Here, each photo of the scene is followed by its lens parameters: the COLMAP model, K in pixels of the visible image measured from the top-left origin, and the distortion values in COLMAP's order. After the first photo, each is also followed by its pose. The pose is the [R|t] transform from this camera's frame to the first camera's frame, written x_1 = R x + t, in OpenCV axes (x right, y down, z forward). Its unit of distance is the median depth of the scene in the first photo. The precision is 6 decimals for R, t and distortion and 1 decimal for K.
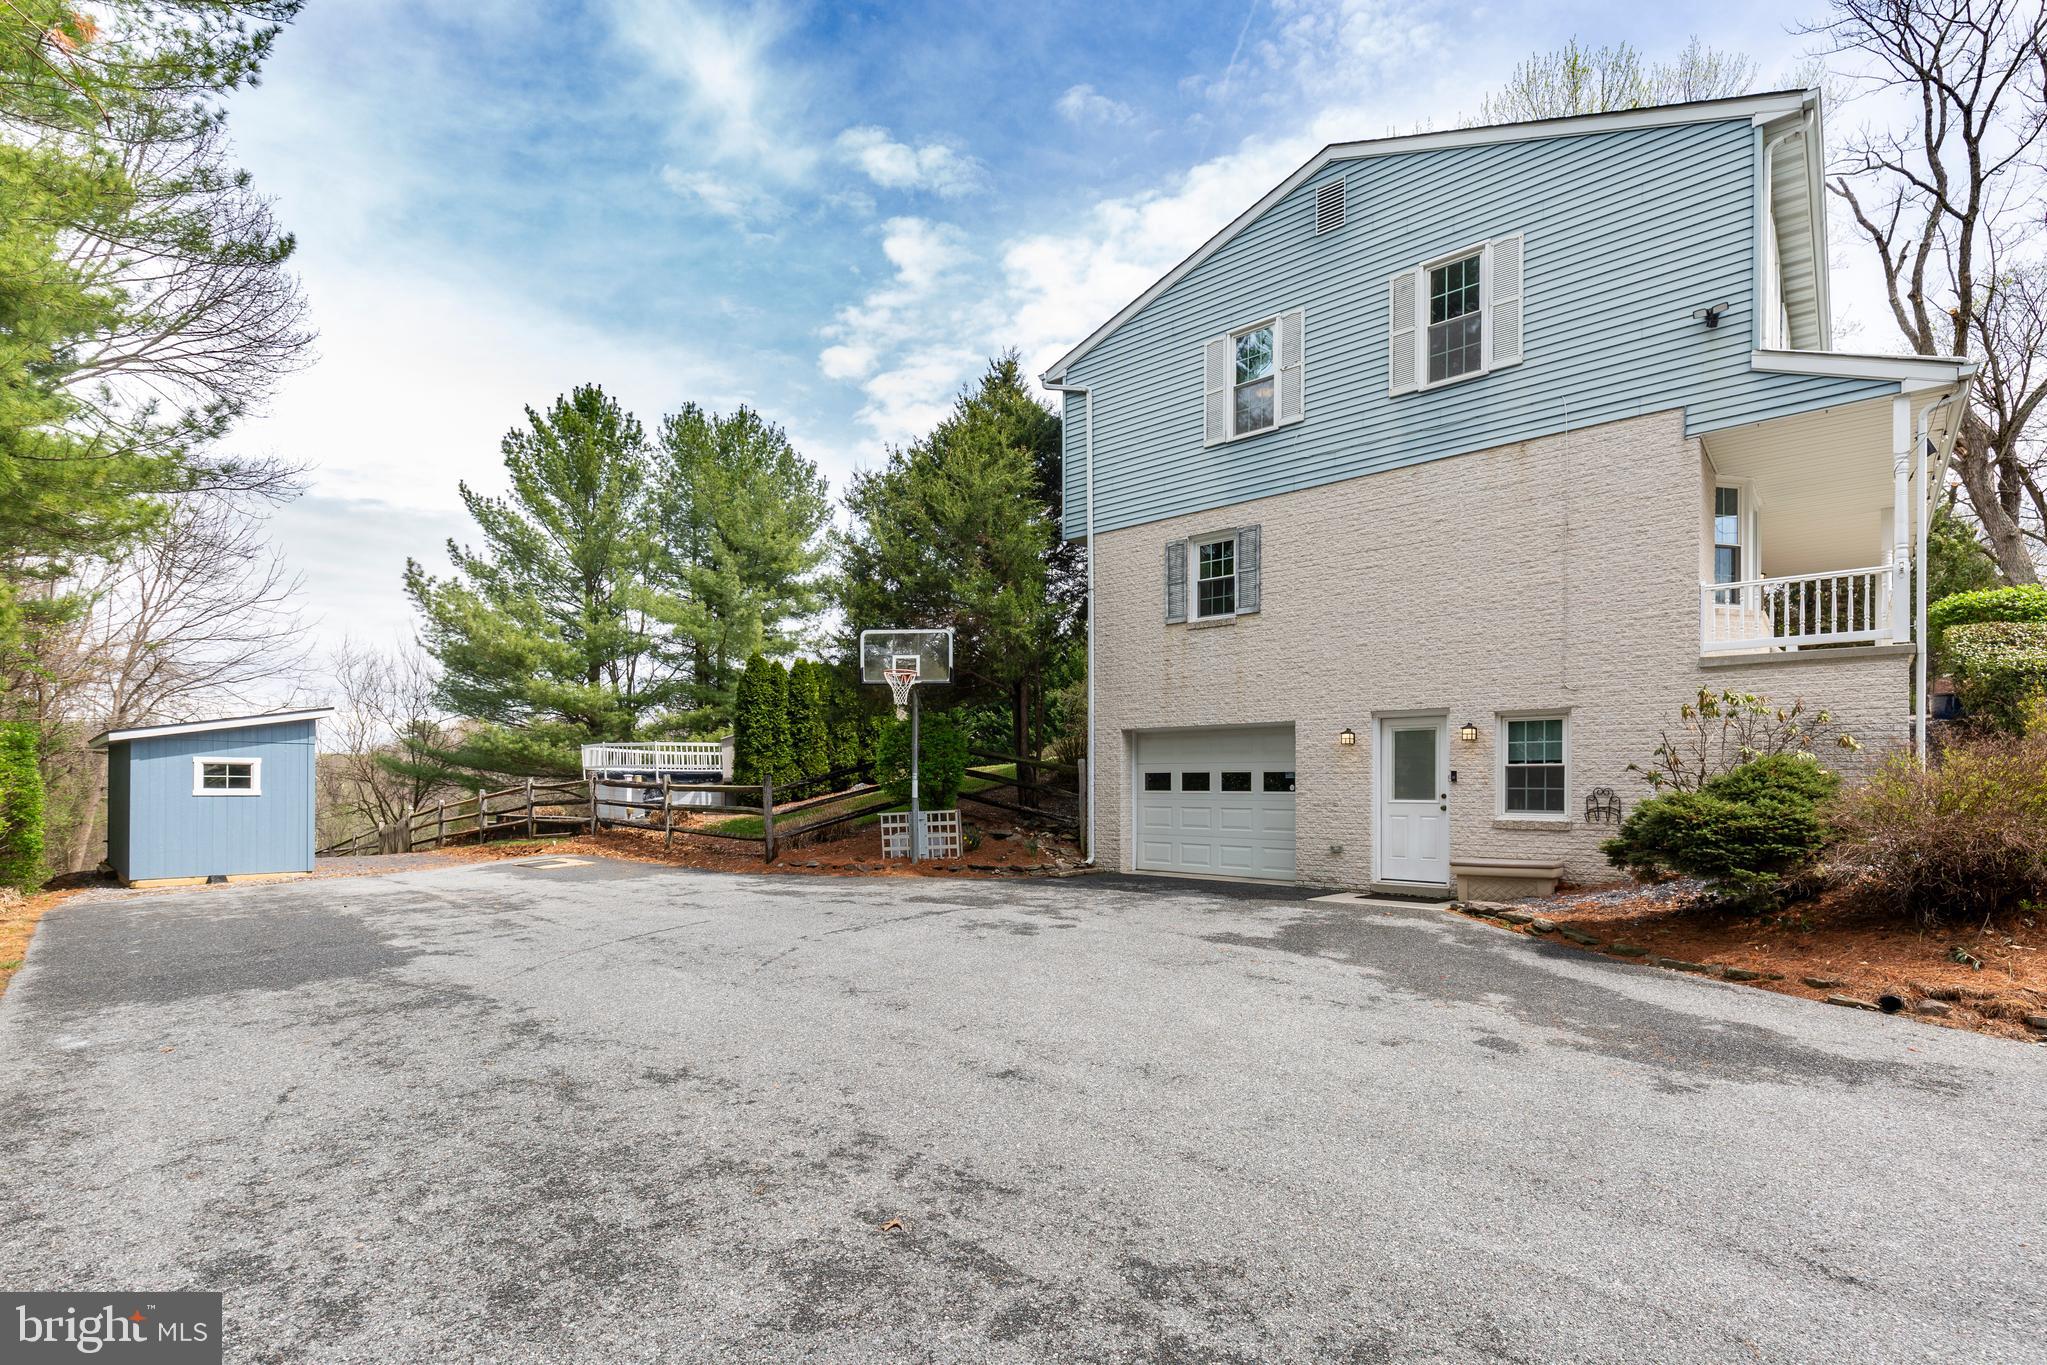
lens RADIAL K [[949.5, 0, 1007.4], [0, 949.5, 801.0], [0, 0, 1]] dist [0.004964, -0.001290]
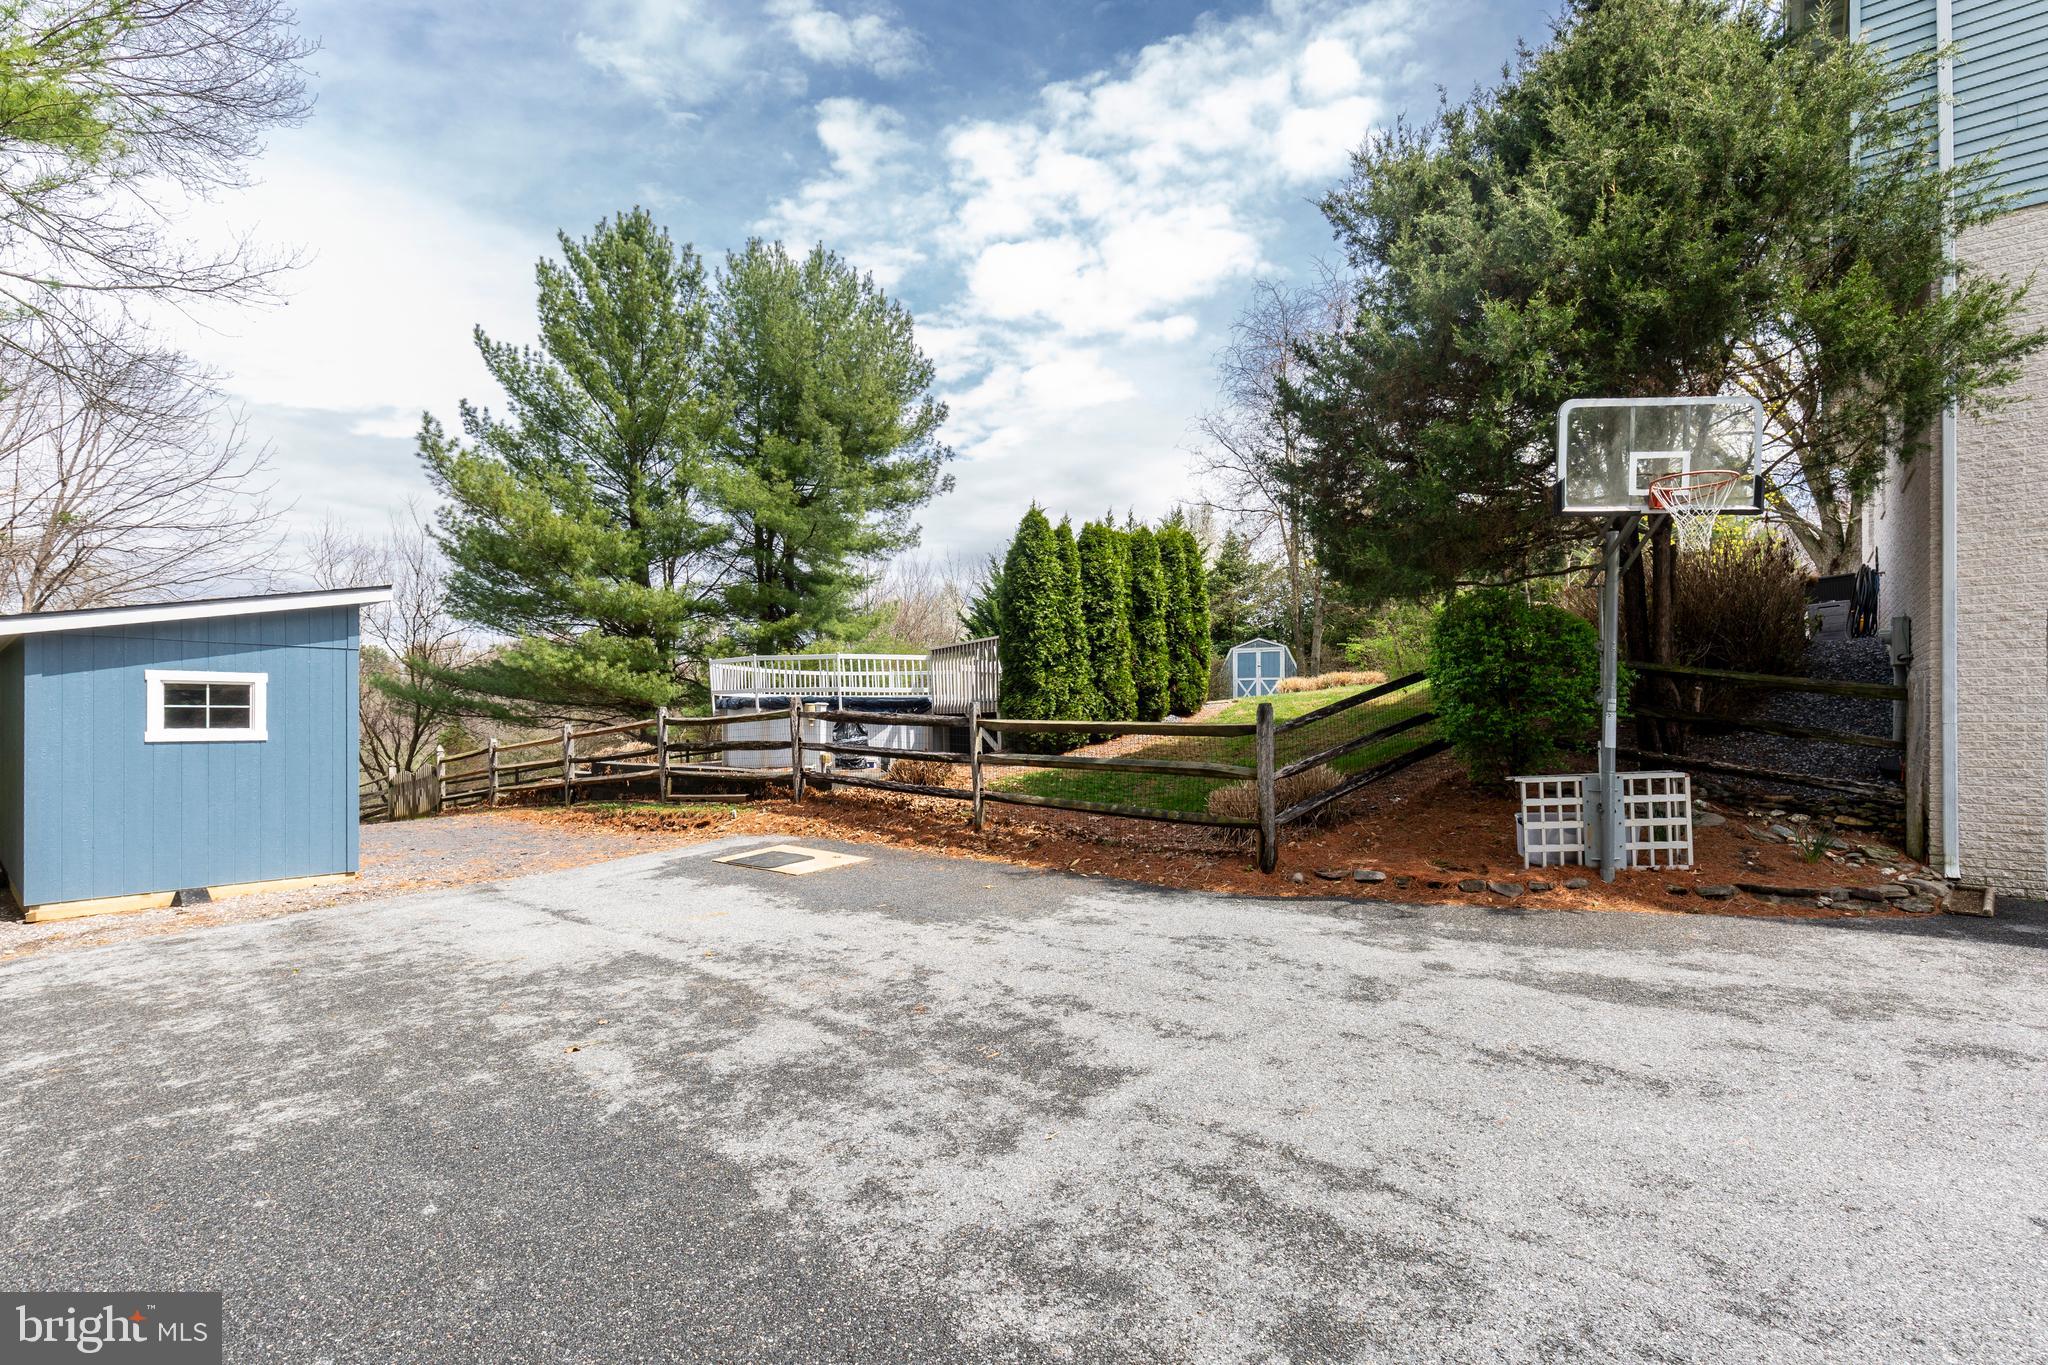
lens RADIAL K [[950.0, 0, 968.6], [0, 950.0, 729.0], [0, 0, 1]] dist [0.004964, -0.001290]
pose [[0.999799, -0.001786, 0.019955, -0.310360], [0.001773, 0.999998, 0.000689, -0.009900], [-0.019956, -0.000653, 0.999801, 0.350053]]
